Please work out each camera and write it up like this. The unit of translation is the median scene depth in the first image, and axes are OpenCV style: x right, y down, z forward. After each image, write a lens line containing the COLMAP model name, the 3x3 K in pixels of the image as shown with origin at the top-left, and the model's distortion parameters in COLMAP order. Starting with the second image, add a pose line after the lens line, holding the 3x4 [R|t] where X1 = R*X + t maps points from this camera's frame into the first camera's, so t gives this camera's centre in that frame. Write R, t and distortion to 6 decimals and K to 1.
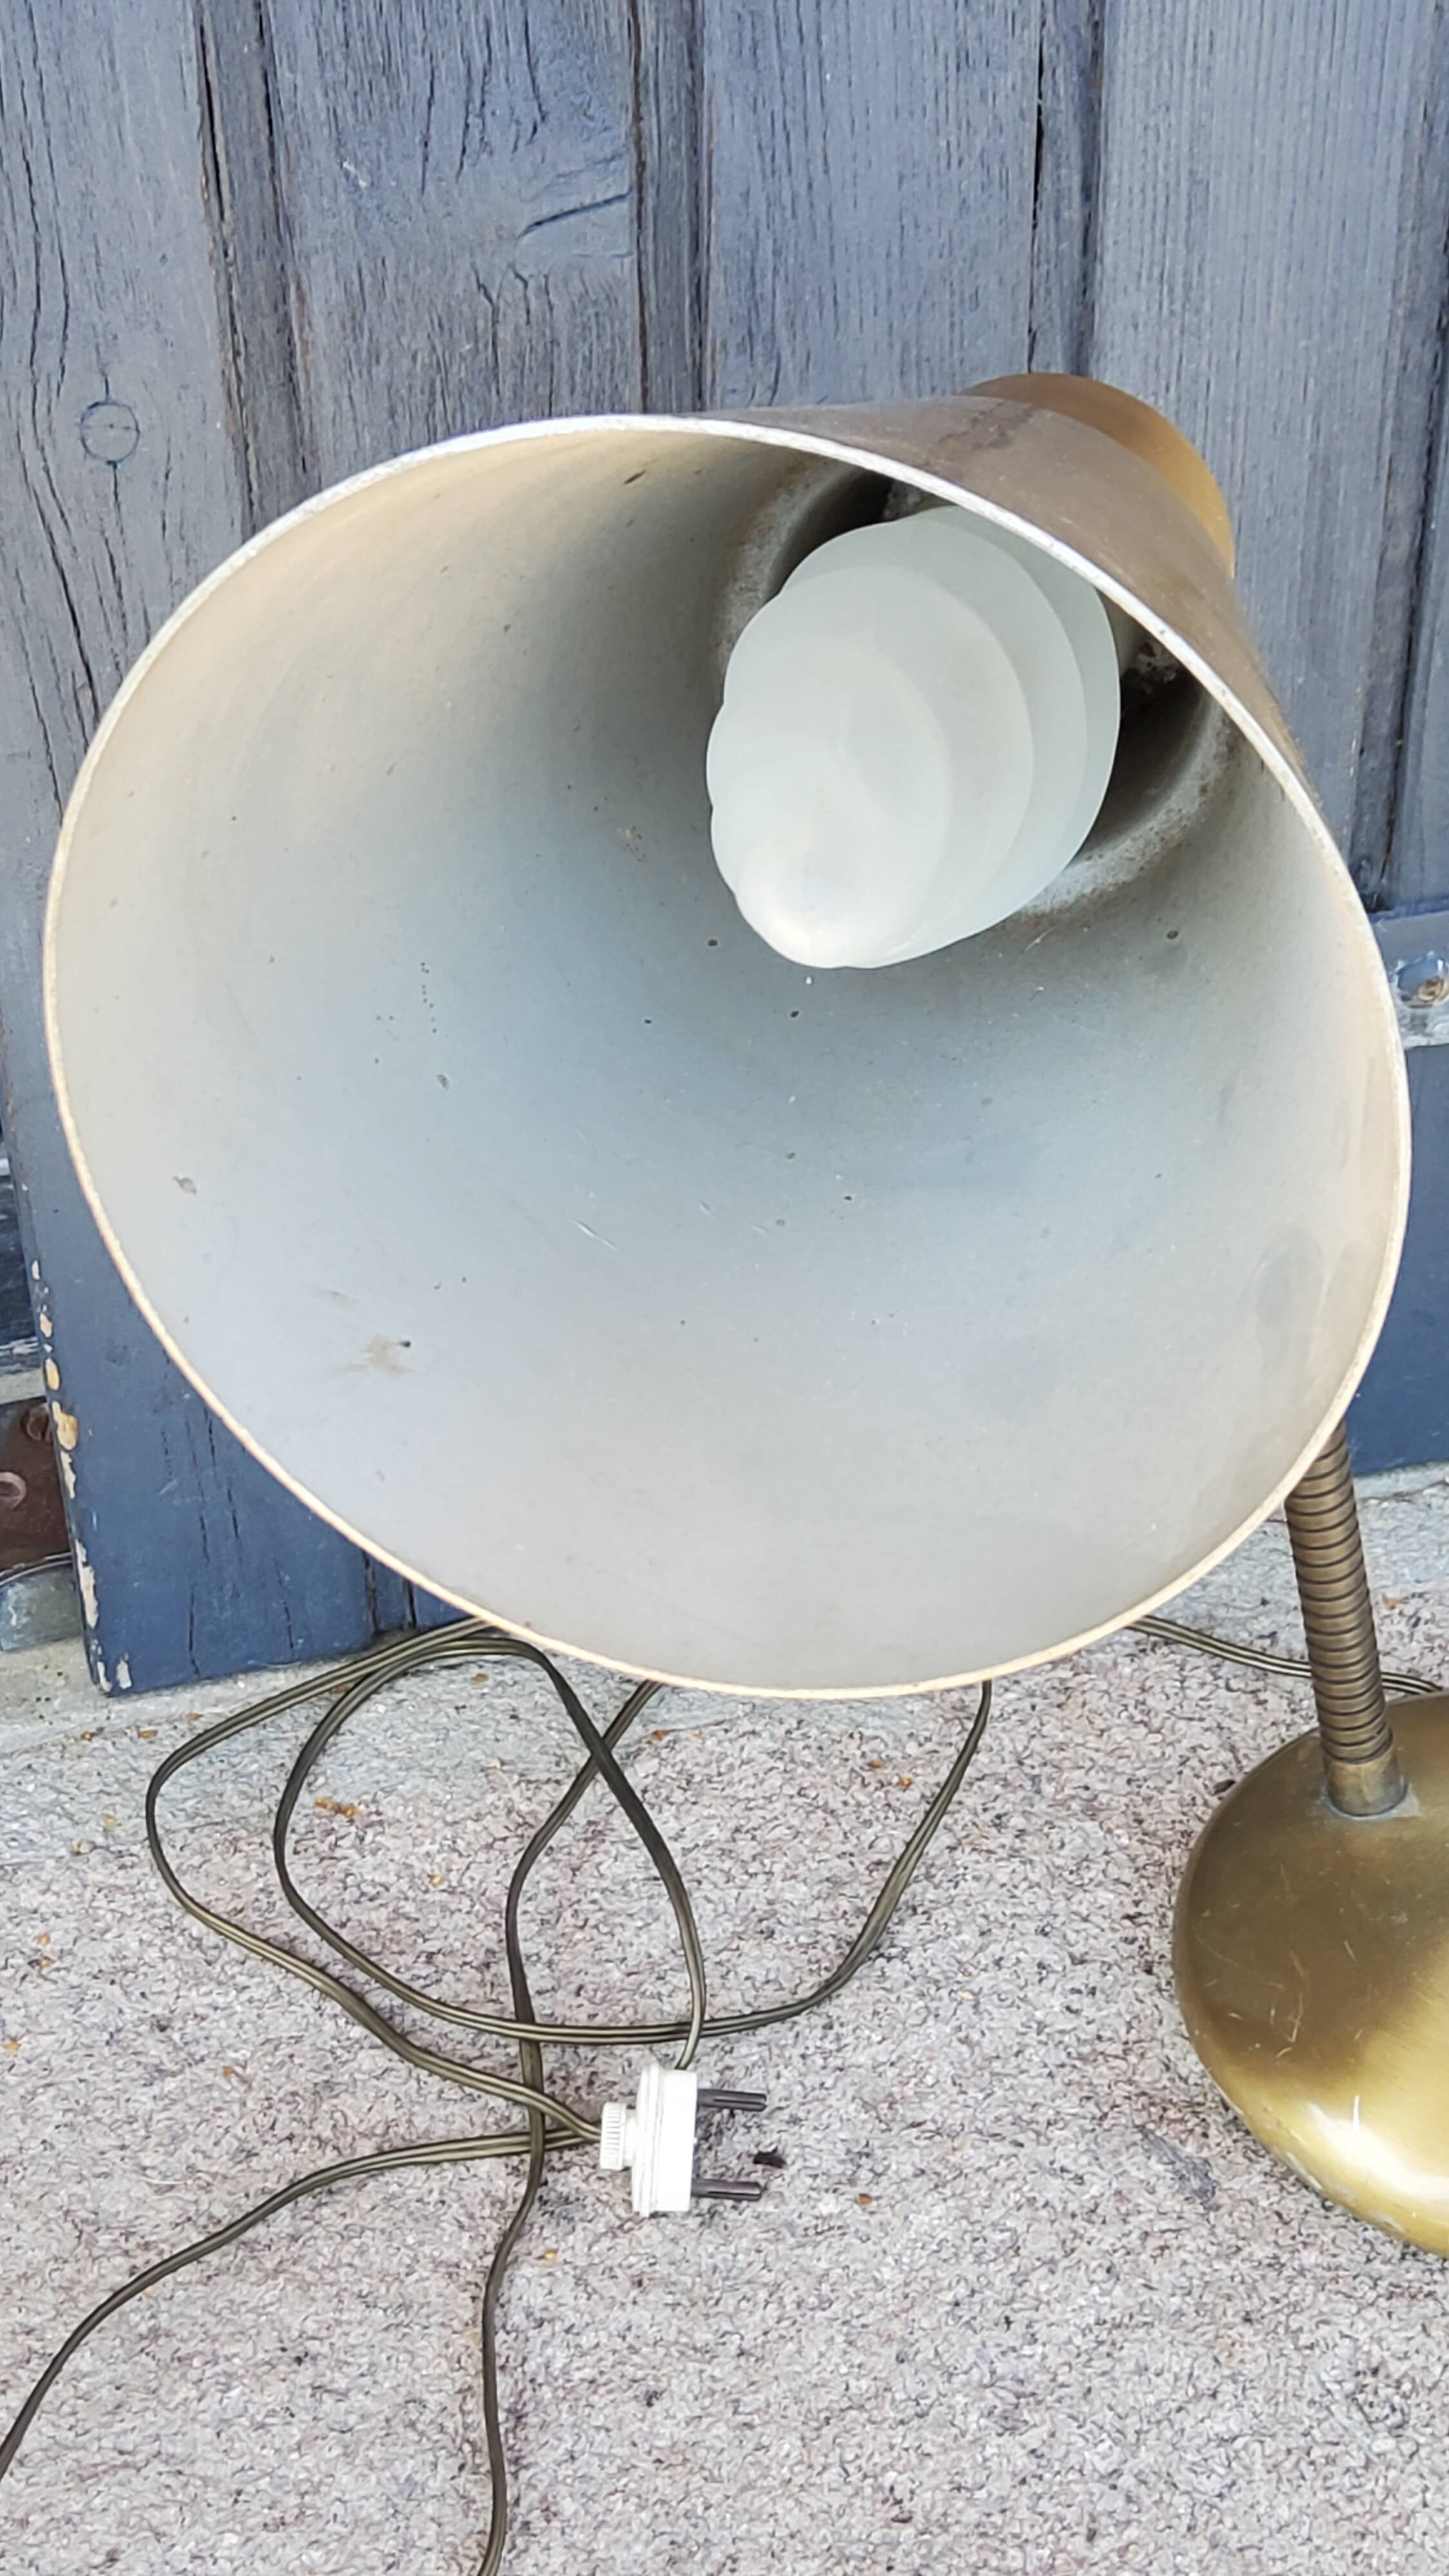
lens RADIAL K [[3870.0, 0, 738.9], [0, 3870.0, 1283.5], [0, 0, 1]] dist [0.097334, 0.000000]
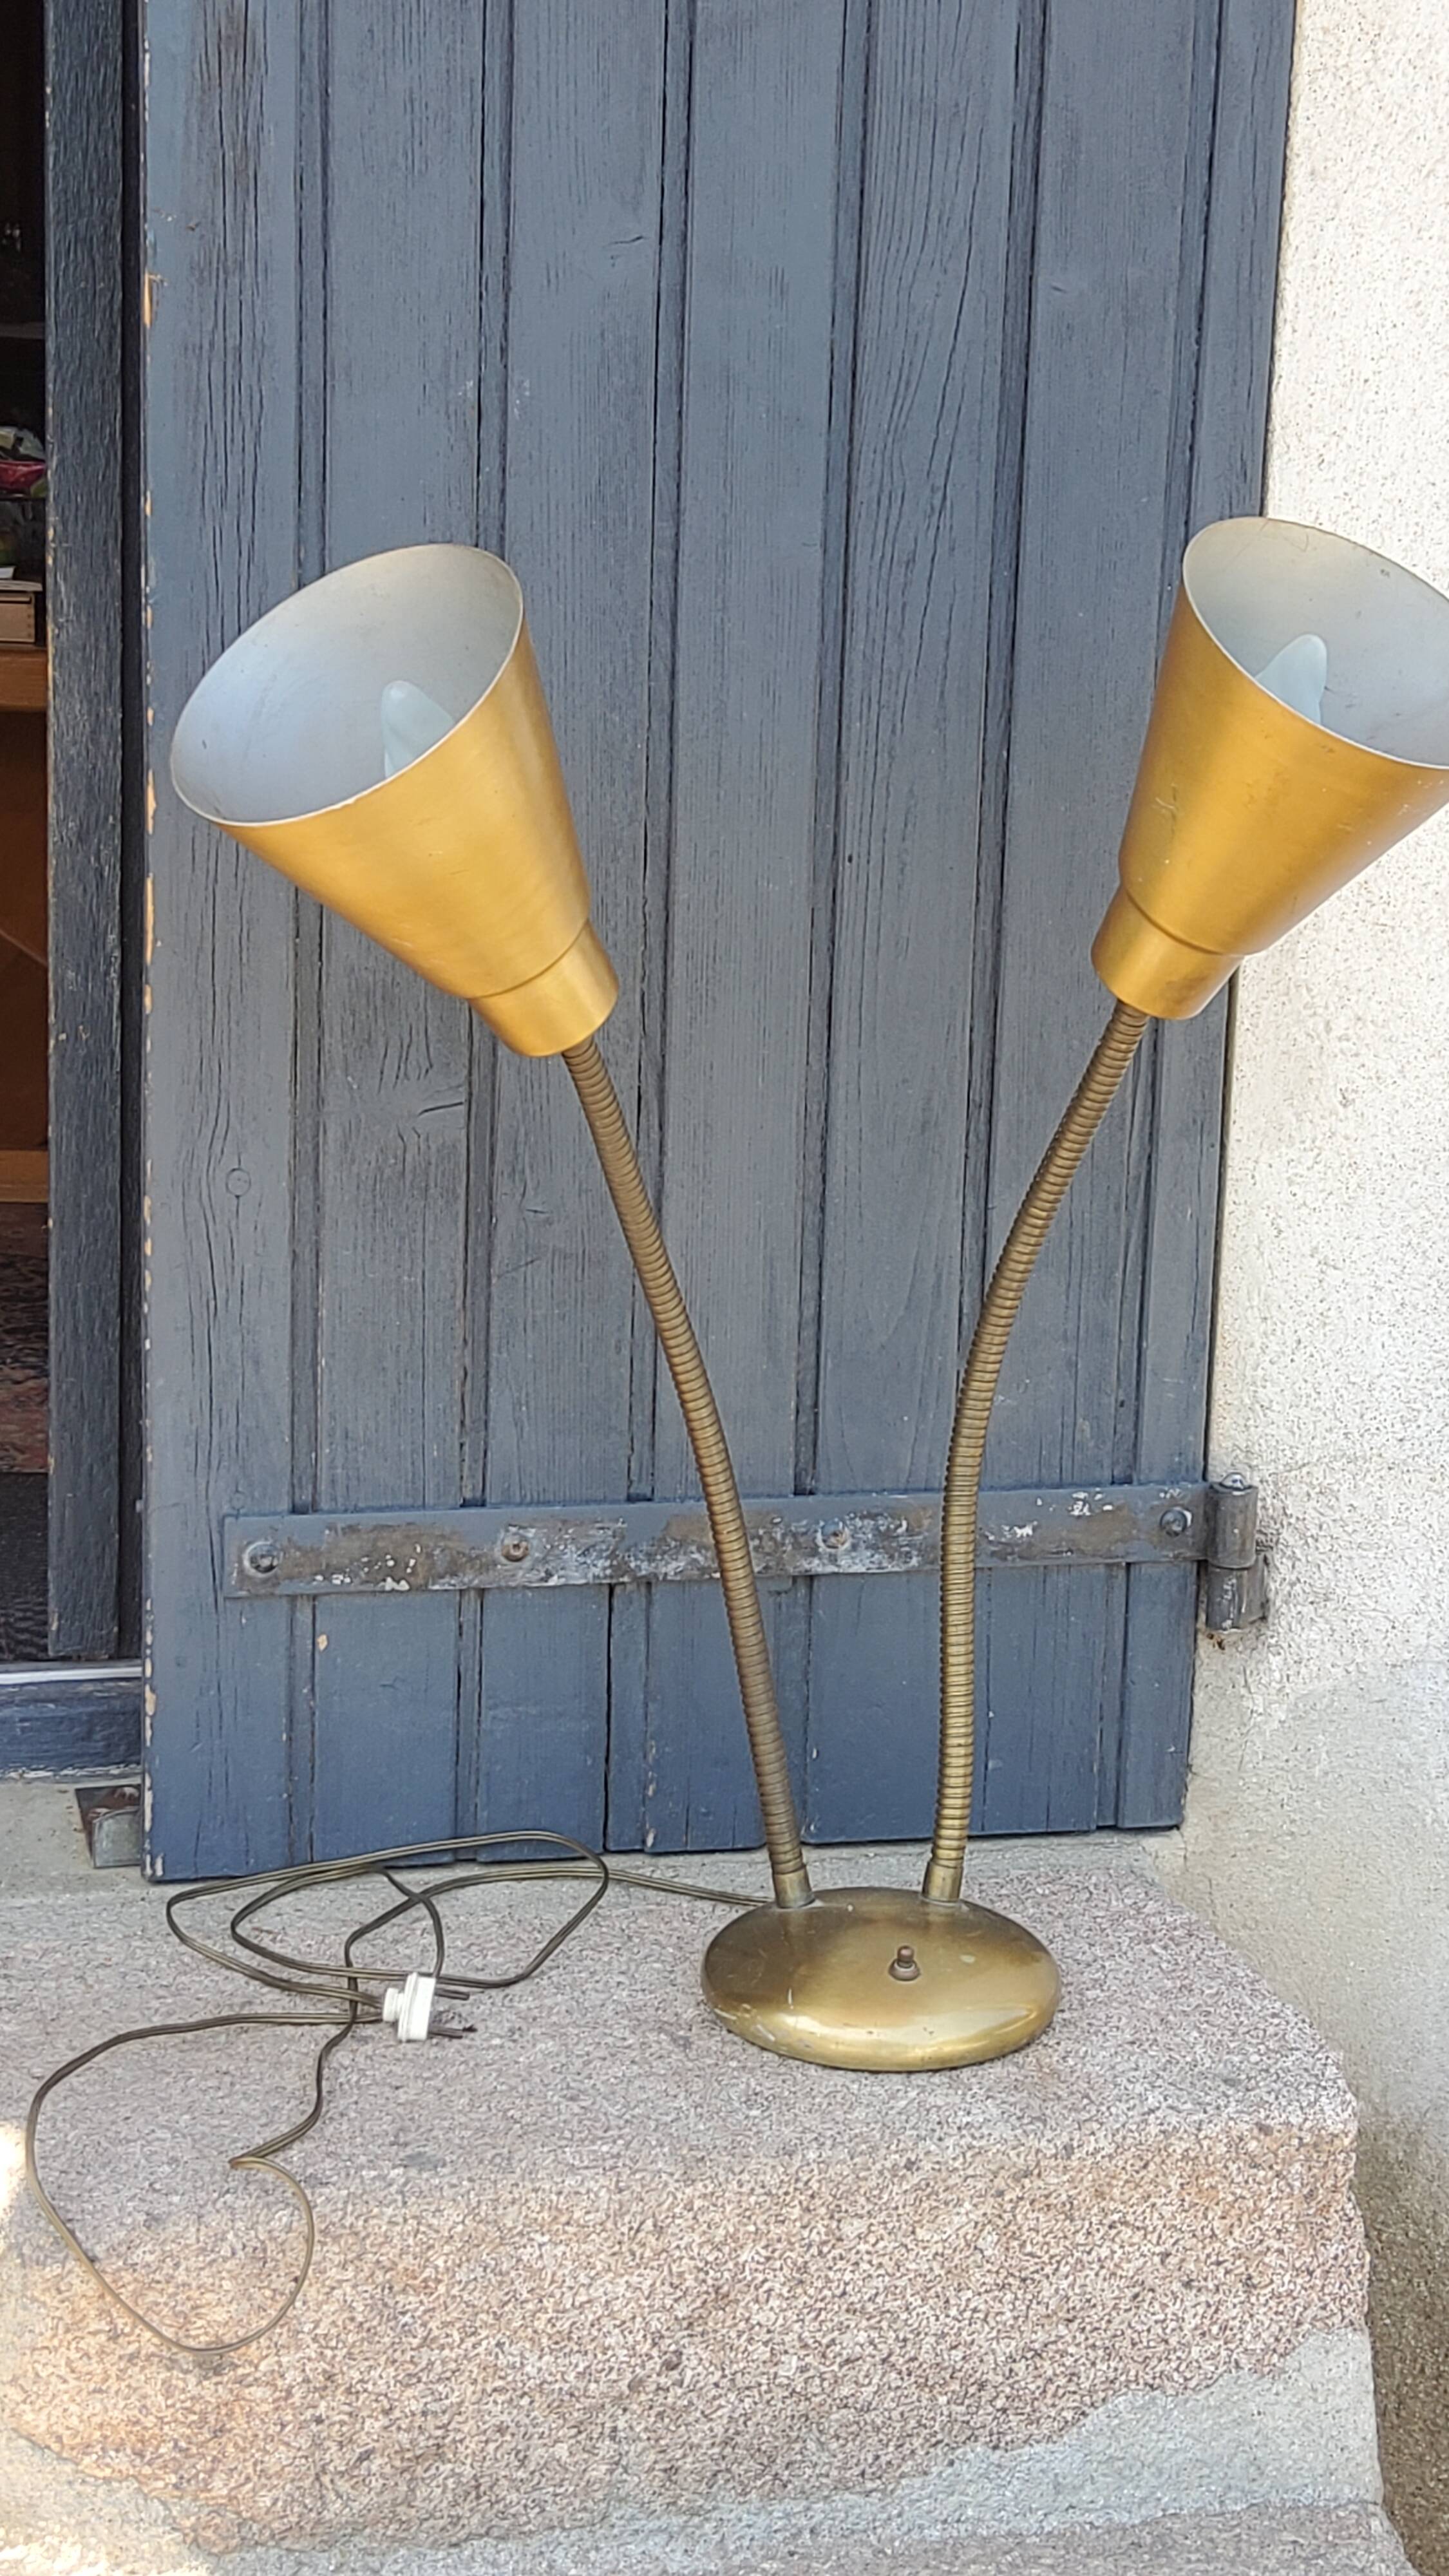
lens RADIAL K [[3870.0, 0, 722.0], [0, 3870.0, 1286.9], [0, 0, 1]] dist [0.097334, 0.000000]
pose [[0.998880, 0.046424, -0.009091, 0.141532], [-0.045432, 0.887871, -0.457844, 0.816817], [-0.013184, 0.457744, 0.888986, -0.966465]]
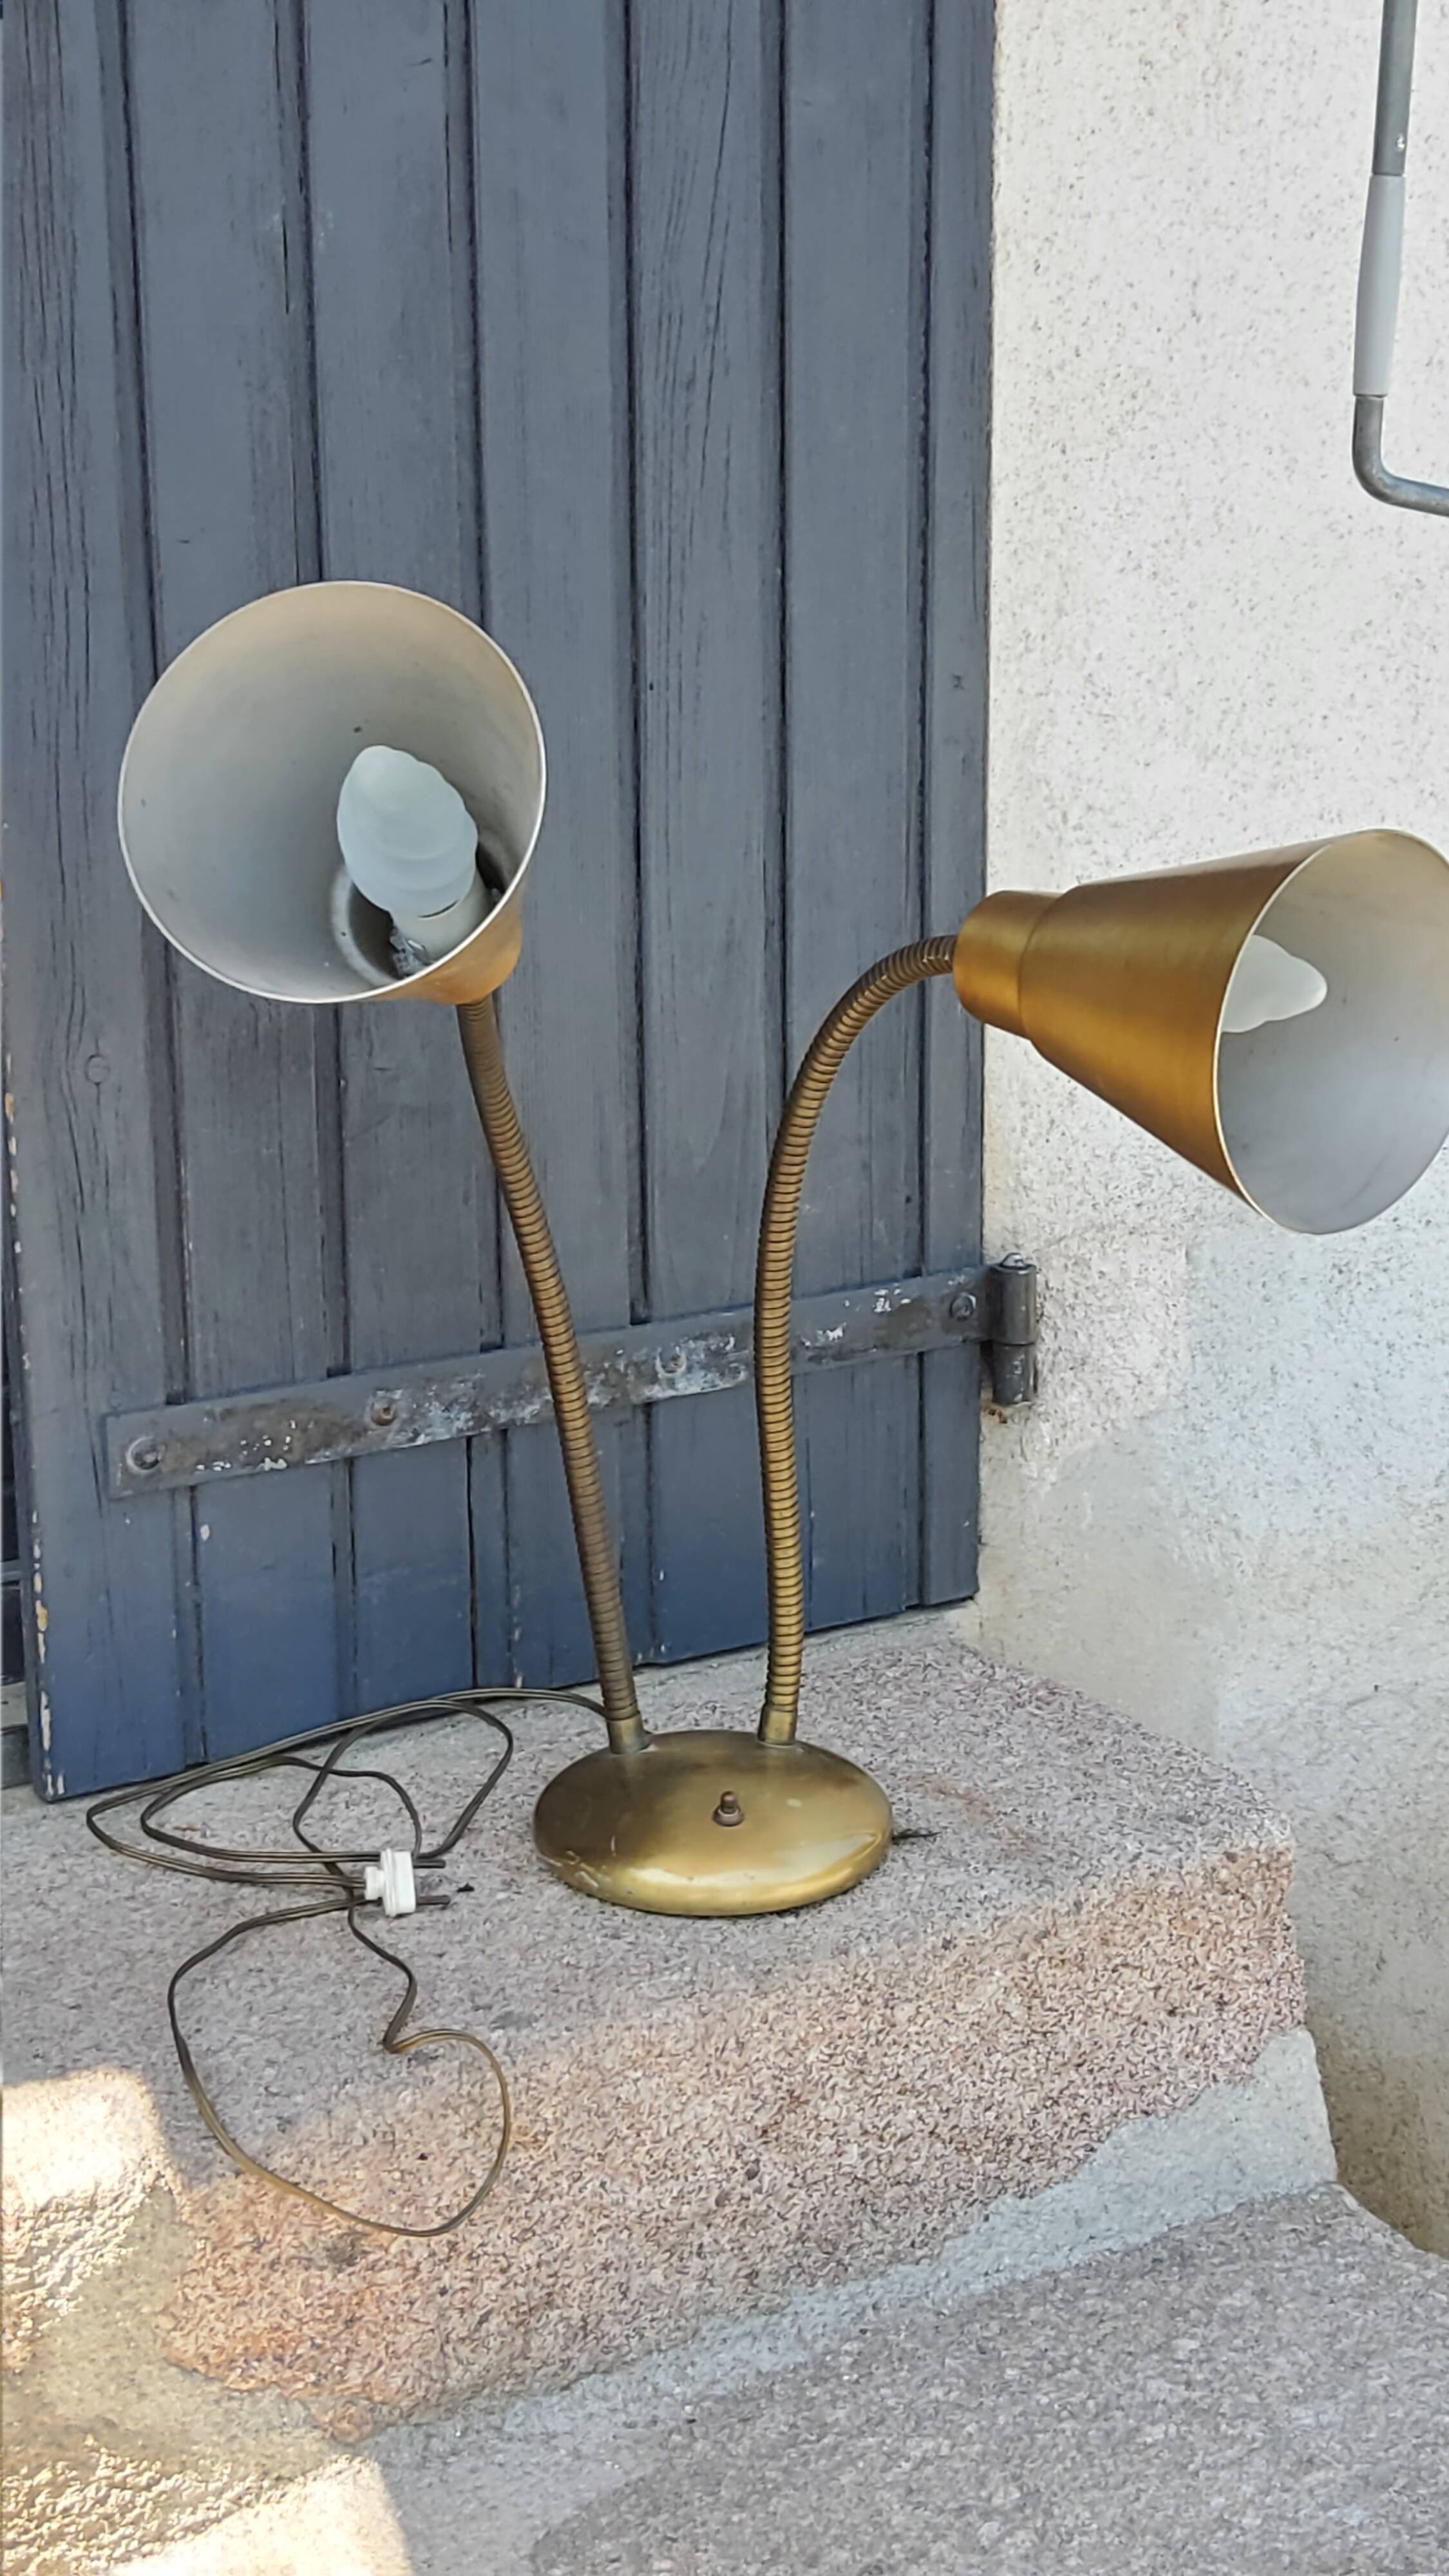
lens RADIAL K [[3870.0, 0, 746.5], [0, 3870.0, 1298.5], [0, 0, 1]] dist [0.097334, 0.000000]
pose [[0.954083, -0.070900, 0.291031, -0.423576], [0.185800, 0.902168, -0.389321, 0.774639], [-0.234956, 0.425518, 0.873916, -0.917311]]
